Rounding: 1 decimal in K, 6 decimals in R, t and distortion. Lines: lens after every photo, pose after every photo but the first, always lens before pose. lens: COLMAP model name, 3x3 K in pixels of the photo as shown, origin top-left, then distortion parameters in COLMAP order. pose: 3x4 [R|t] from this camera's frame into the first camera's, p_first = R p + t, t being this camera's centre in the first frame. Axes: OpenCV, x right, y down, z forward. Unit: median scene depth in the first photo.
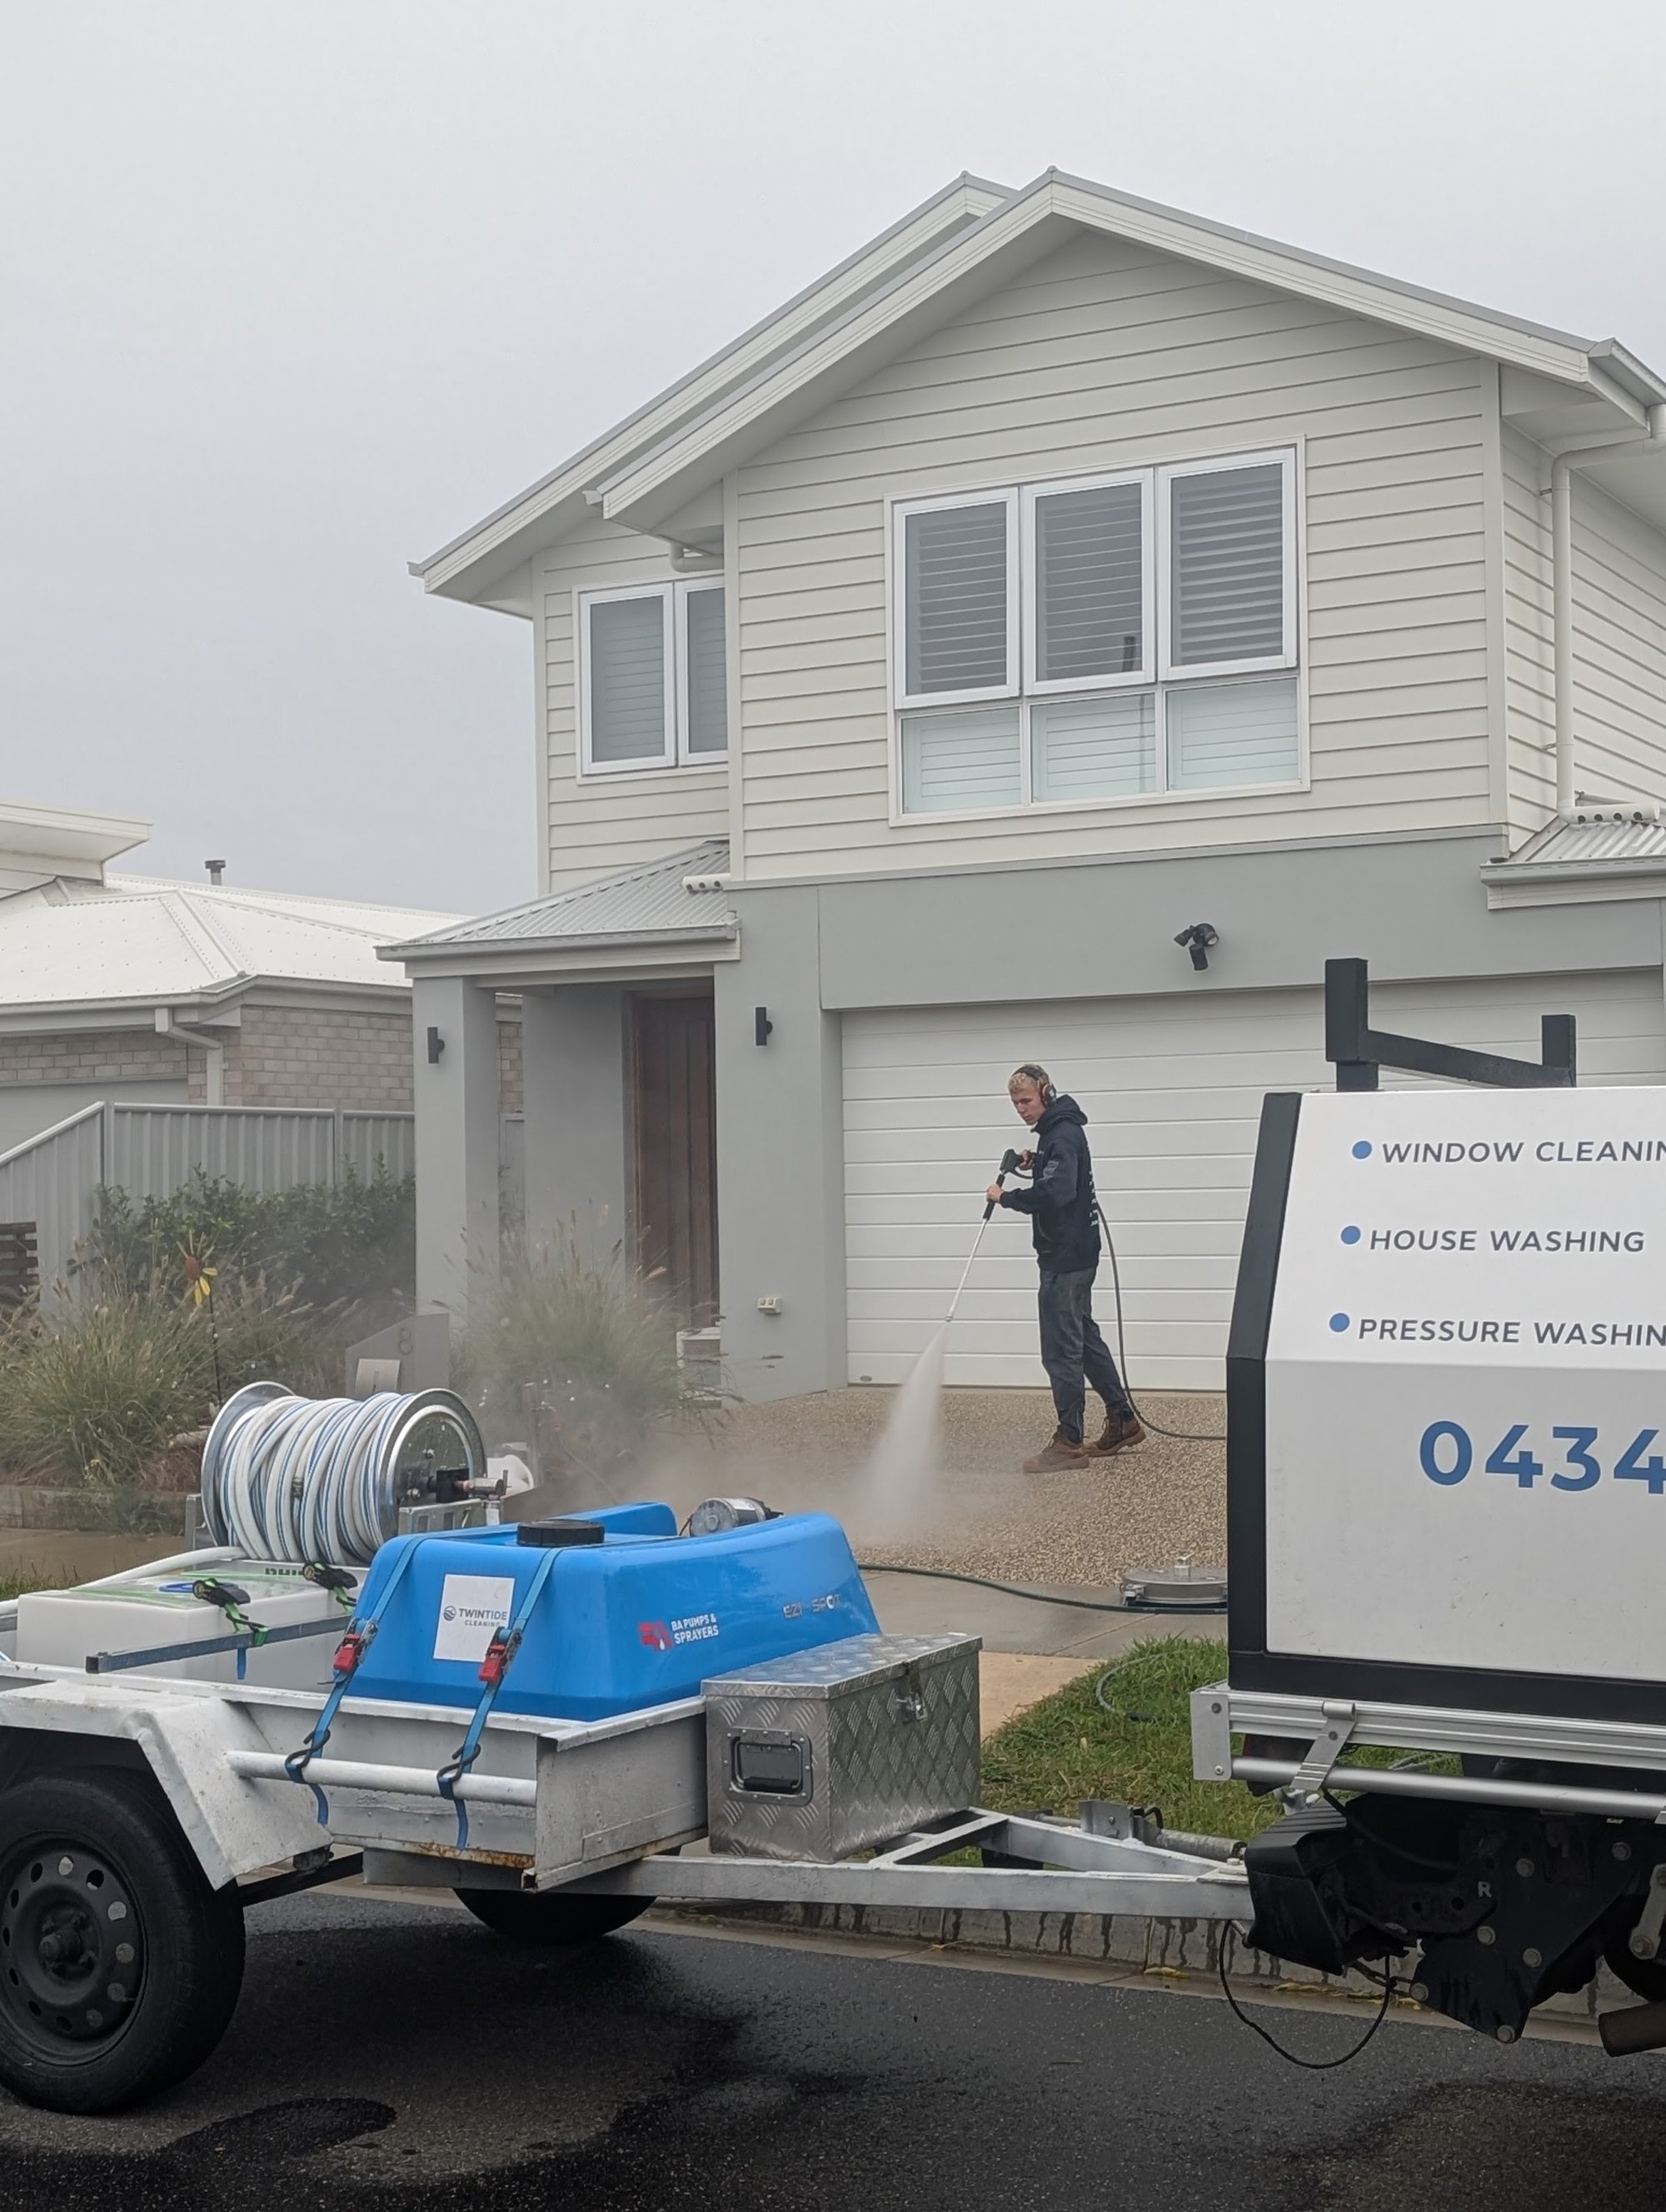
lens RADIAL K [[3166.0, 0, 718.5], [0, 3166.0, 1112.3], [0, 0, 1]] dist [0.189356, -0.809116]
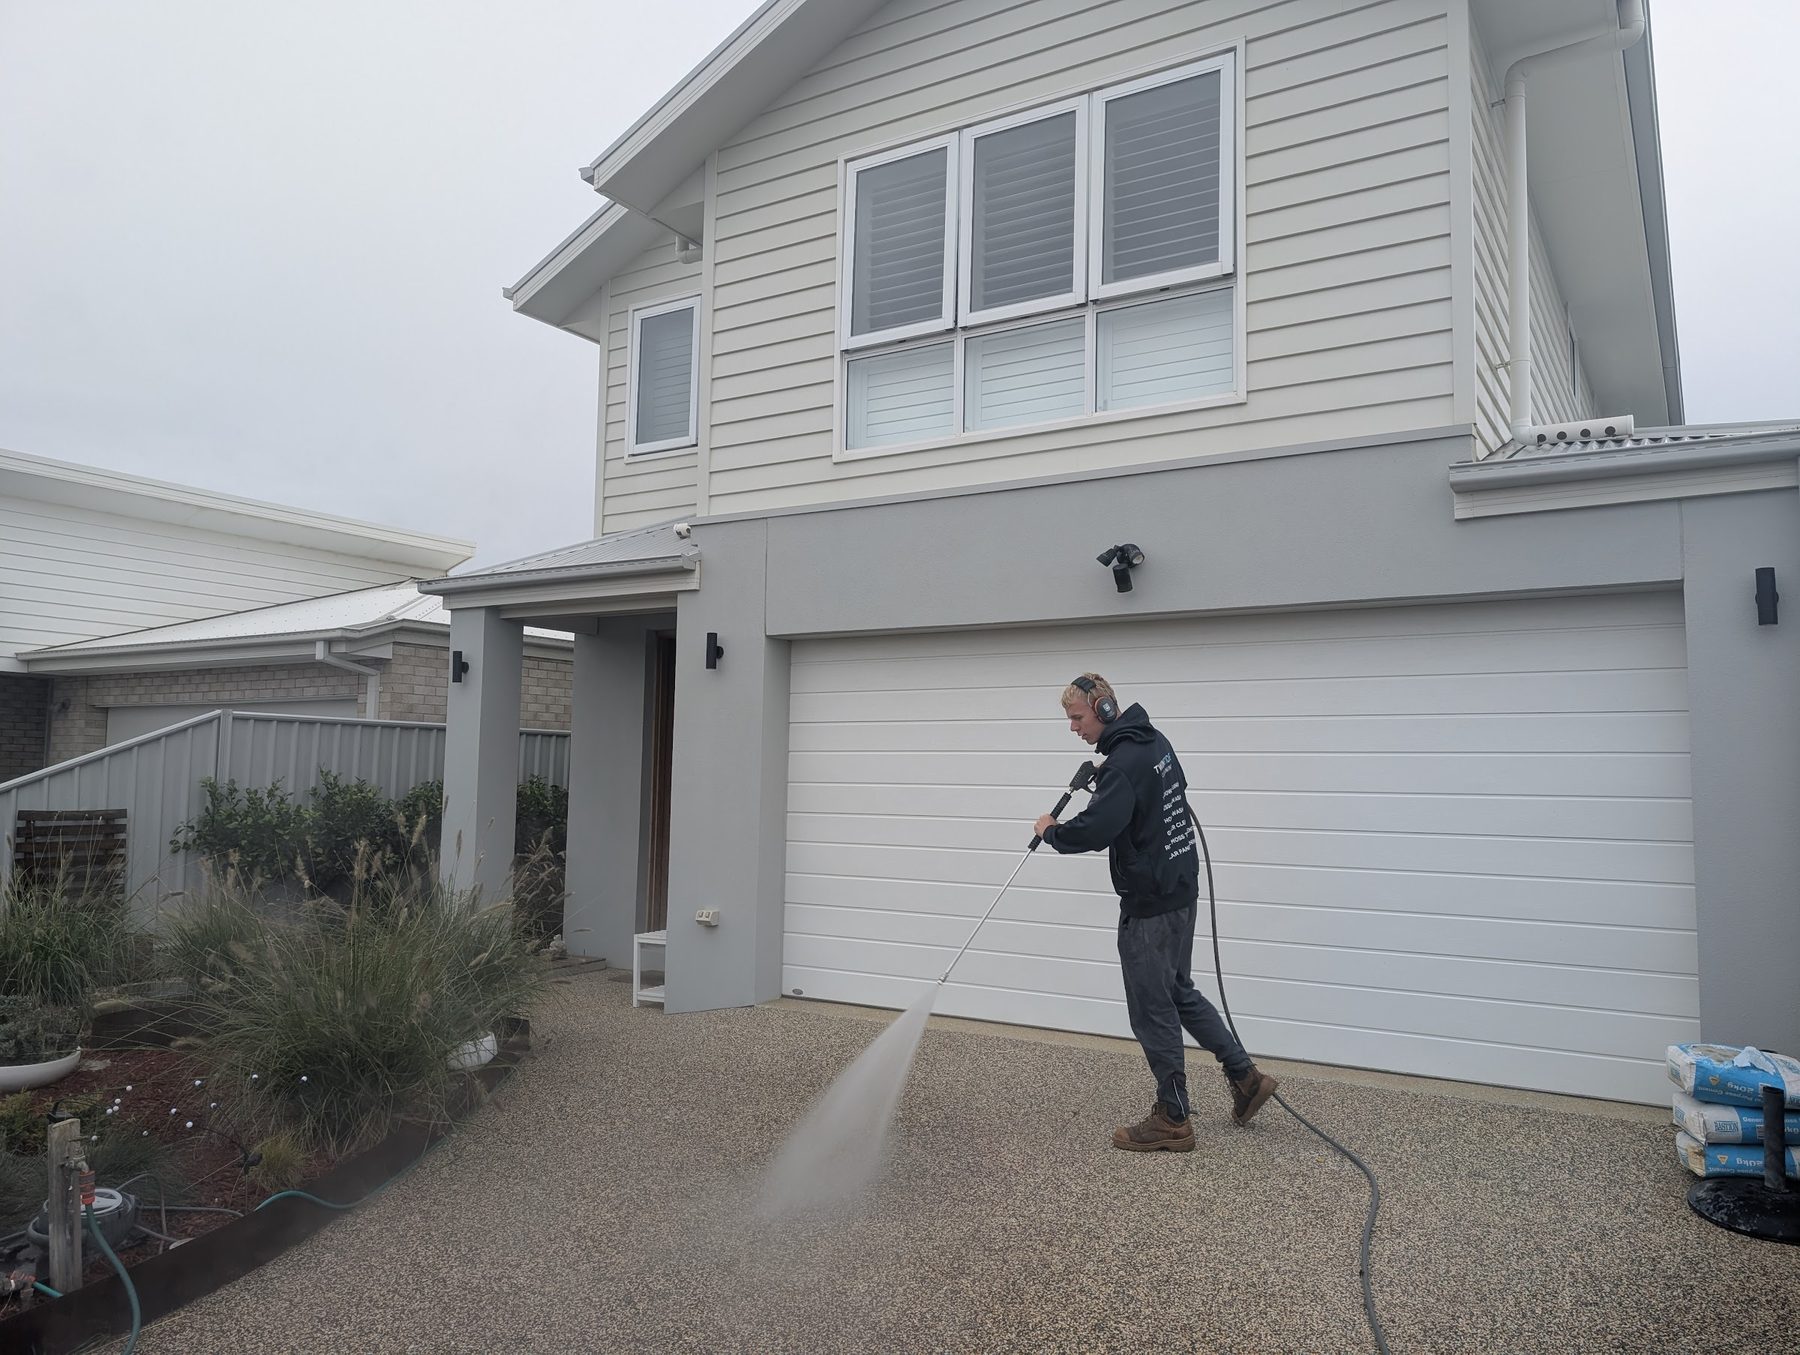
lens RADIAL K [[1306.6, 0, 900.0], [0, 1306.6, 677.5], [0, 0, 1]] dist [0.006994, -0.004358]
pose [[0.998994, 0.029203, -0.034043, 0.091379], [-0.030940, 0.998185, -0.051665, 0.002323], [0.032473, 0.052666, 0.998084, 0.567067]]
